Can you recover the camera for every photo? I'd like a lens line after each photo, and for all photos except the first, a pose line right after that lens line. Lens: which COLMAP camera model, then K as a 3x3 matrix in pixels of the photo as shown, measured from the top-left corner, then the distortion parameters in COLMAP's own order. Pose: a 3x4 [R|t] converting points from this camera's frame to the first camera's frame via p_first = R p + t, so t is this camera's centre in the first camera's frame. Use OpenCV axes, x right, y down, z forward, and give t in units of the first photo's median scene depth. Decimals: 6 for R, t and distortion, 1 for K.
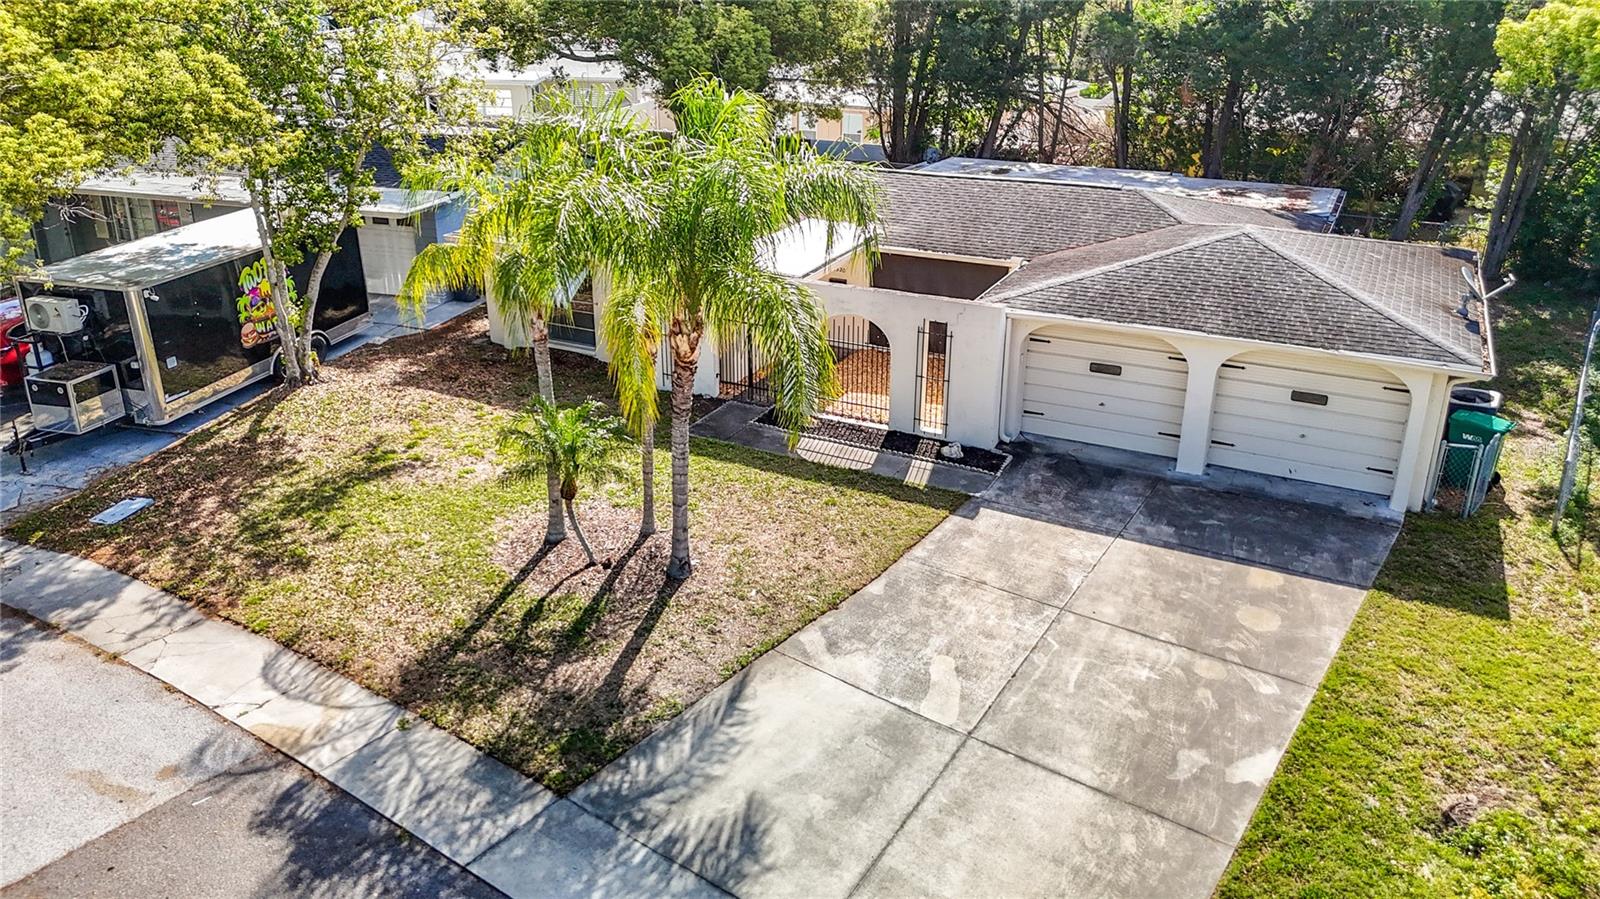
lens RADIAL K [[1175.7, 0, 811.3], [0, 1175.7, 425.2], [0, 0, 1]] dist [0.059147, -0.038907]
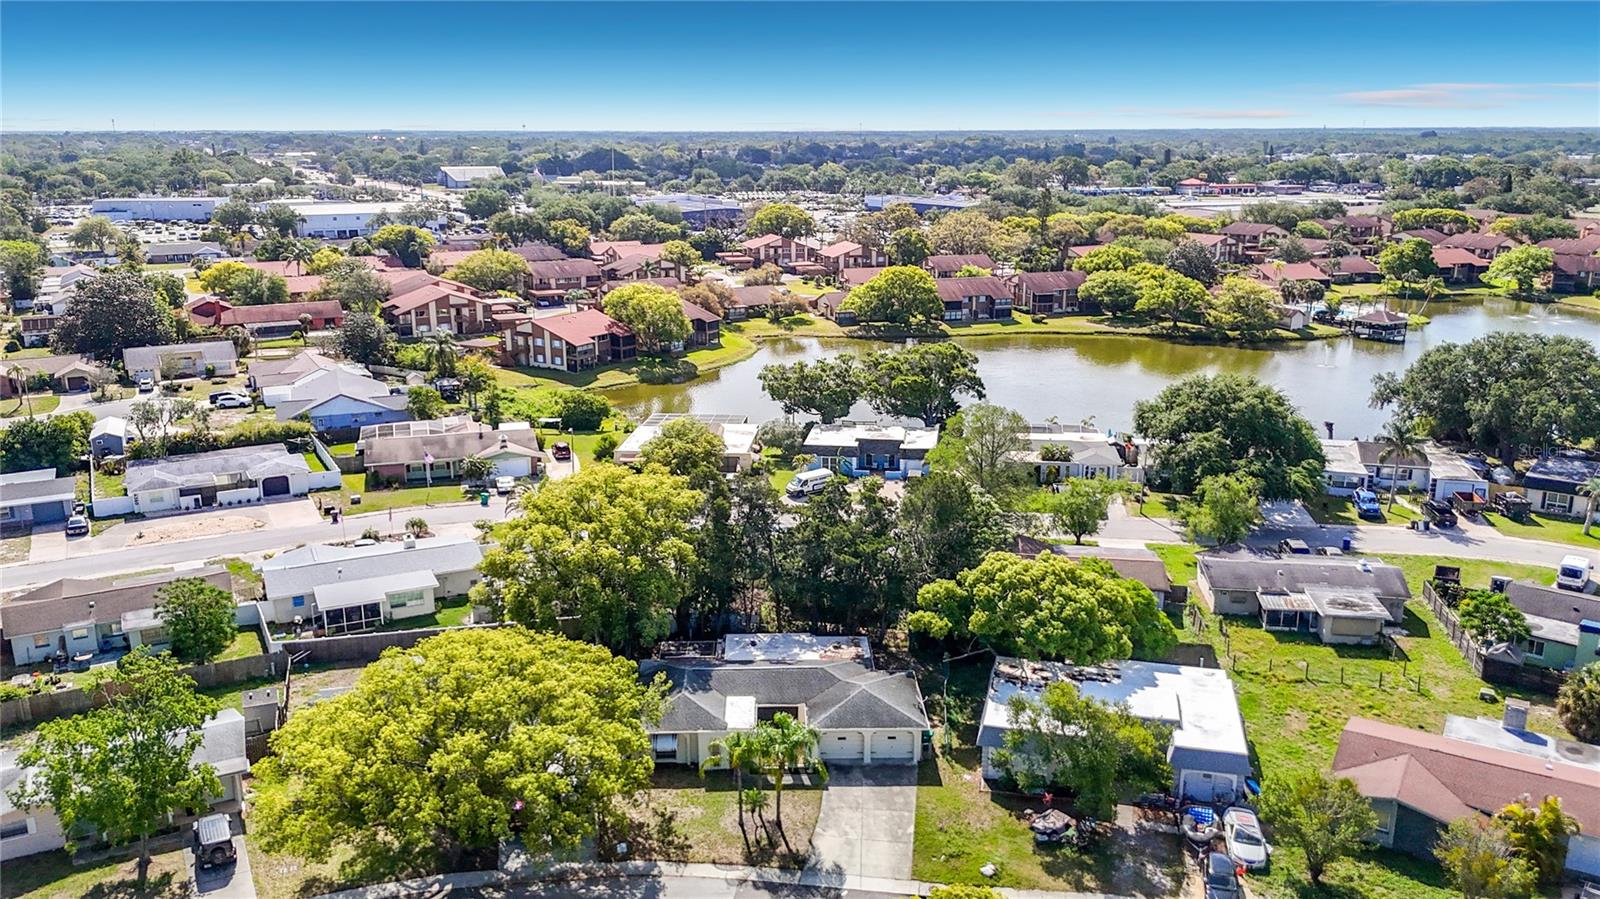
lens RADIAL K [[1175.7, 0, 796.1], [0, 1175.7, 447.6], [0, 0, 1]] dist [0.059147, -0.038907]
pose [[0.888713, -0.127889, 0.440266, -1.739313], [0.180957, 0.980187, -0.080550, -0.836689], [-0.421241, 0.151255, 0.894247, -2.997767]]
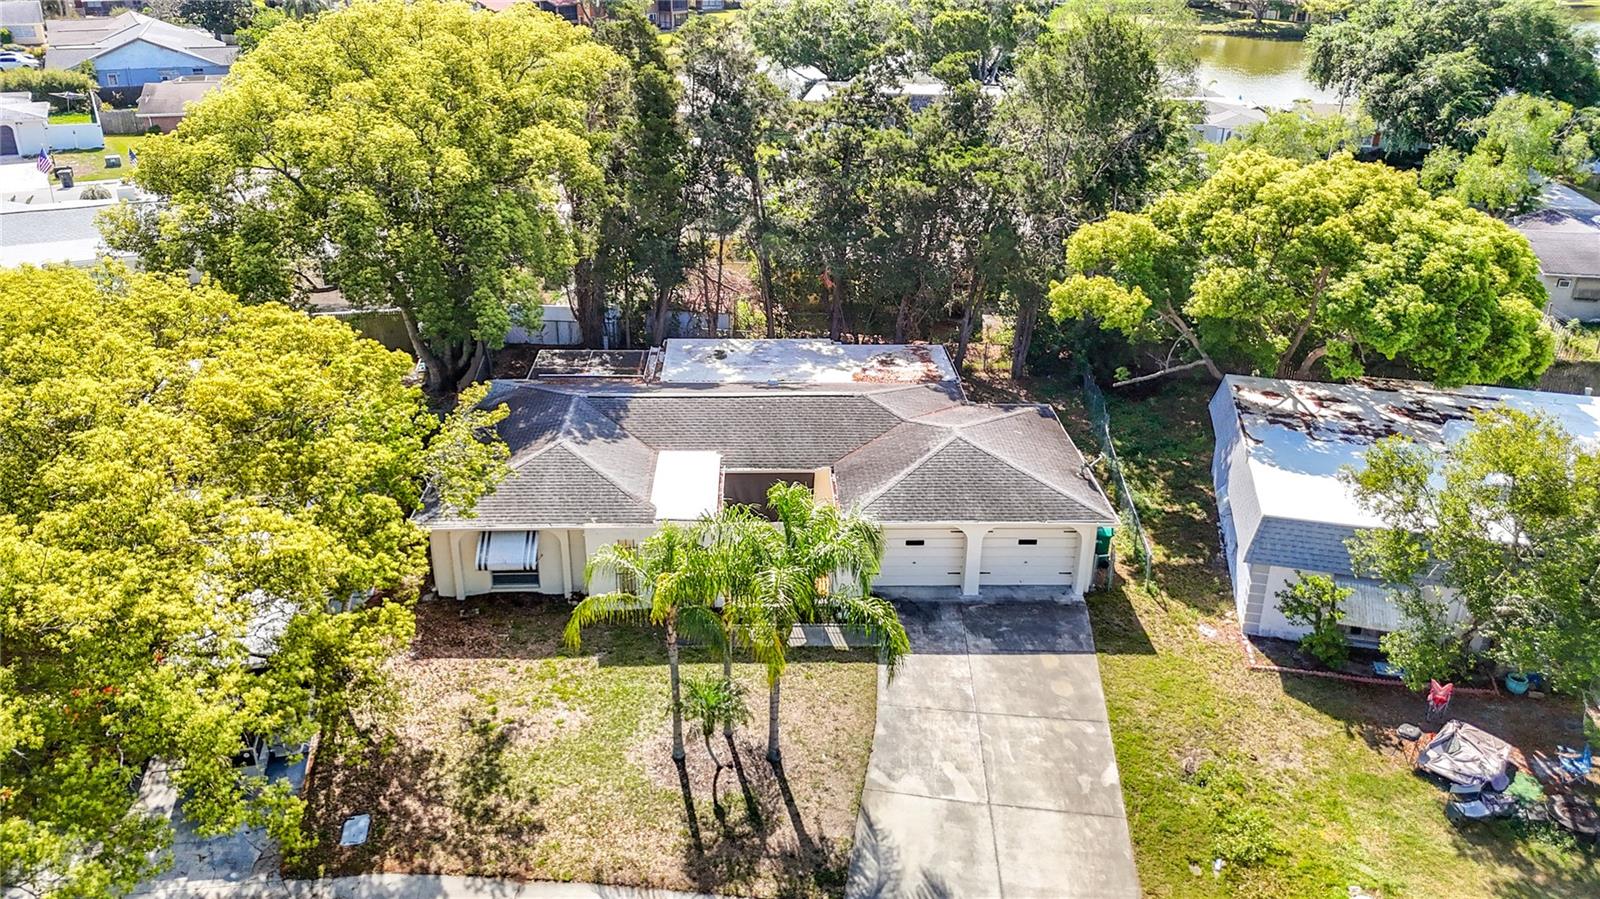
lens RADIAL K [[1175.7, 0, 803.1], [0, 1175.7, 432.1], [0, 0, 1]] dist [0.059147, -0.038907]
pose [[0.881030, -0.193522, 0.431666, -0.704130], [0.171318, 0.981081, 0.090173, -0.465194], [-0.440950, -0.005493, 0.897515, -0.509131]]
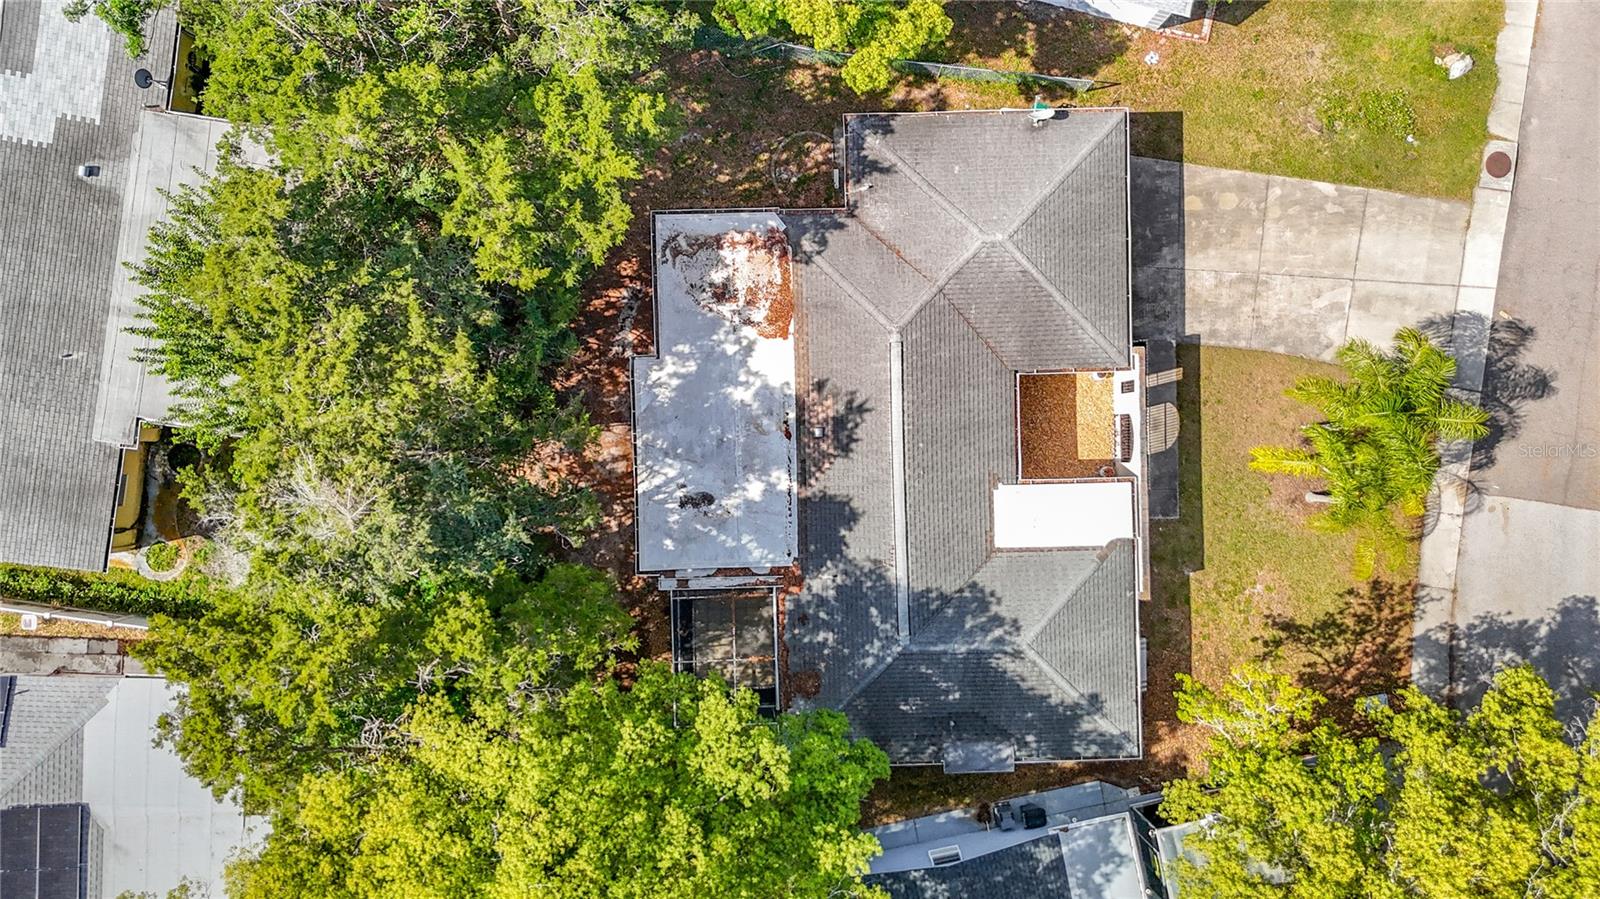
lens RADIAL K [[1175.7, 0, 806.9], [0, 1175.7, 458.5], [0, 0, 1]] dist [0.059147, -0.038907]
pose [[-0.461537, -0.886700, -0.027339, 0.354449], [0.295911, -0.182931, 0.937536, -2.349045], [-0.836313, 0.424618, 0.346814, 1.044166]]
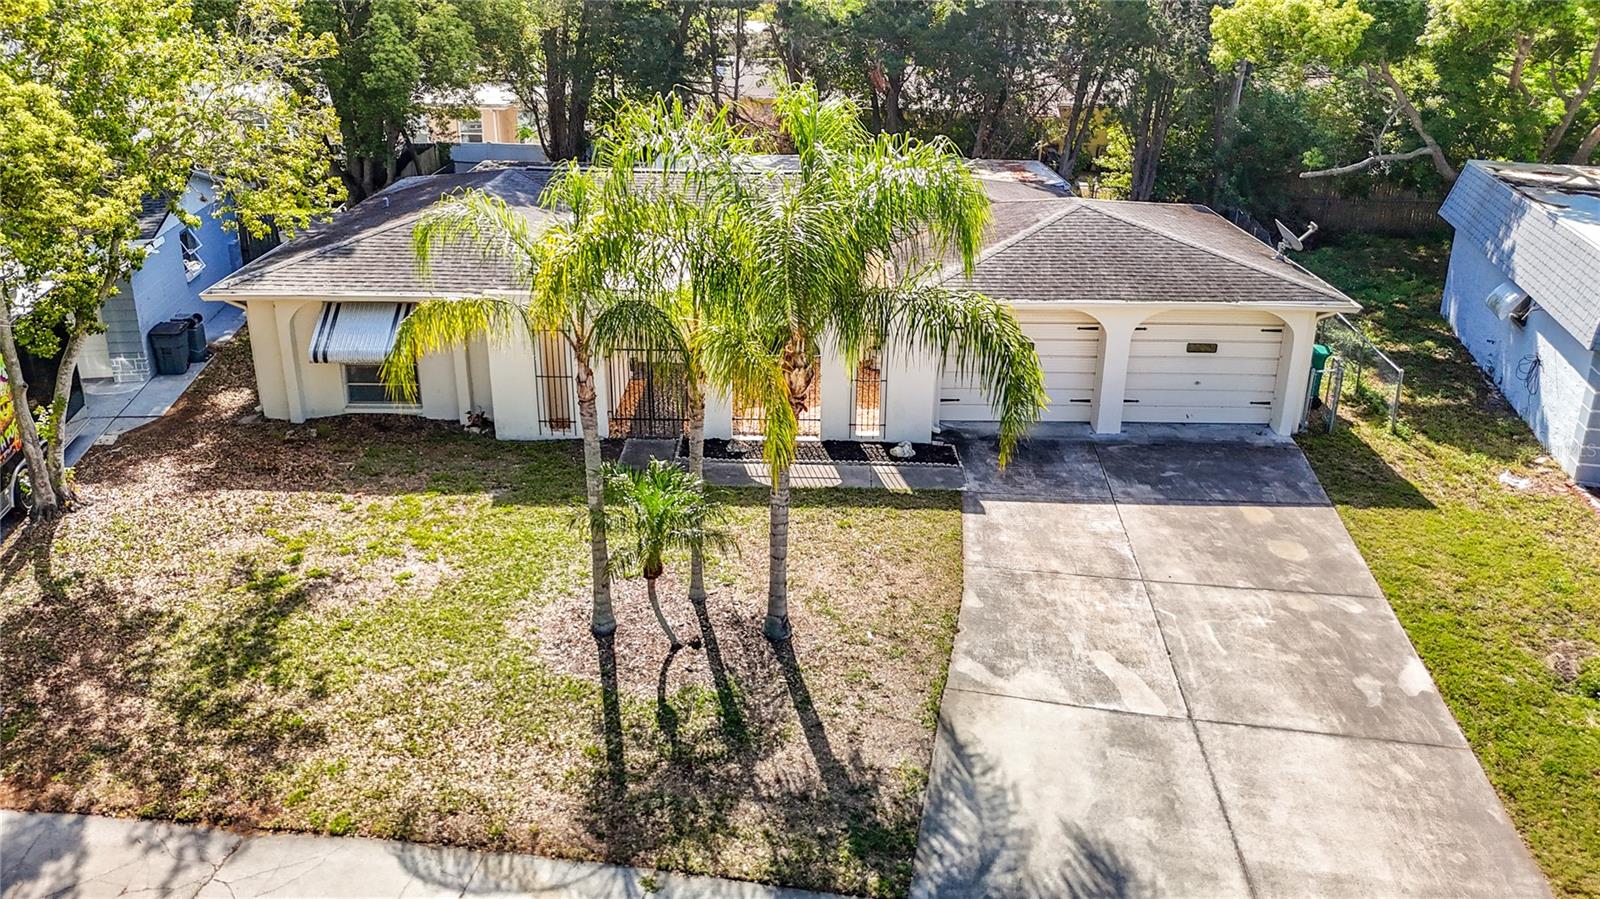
lens RADIAL K [[1175.7, 0, 804.3], [0, 1175.7, 456.7], [0, 0, 1]] dist [0.059147, -0.038907]
pose [[0.898616, -0.172744, 0.403298, -0.433579], [0.159151, 0.984960, 0.067270, -0.064943], [-0.408853, 0.003736, 0.912593, 0.166072]]
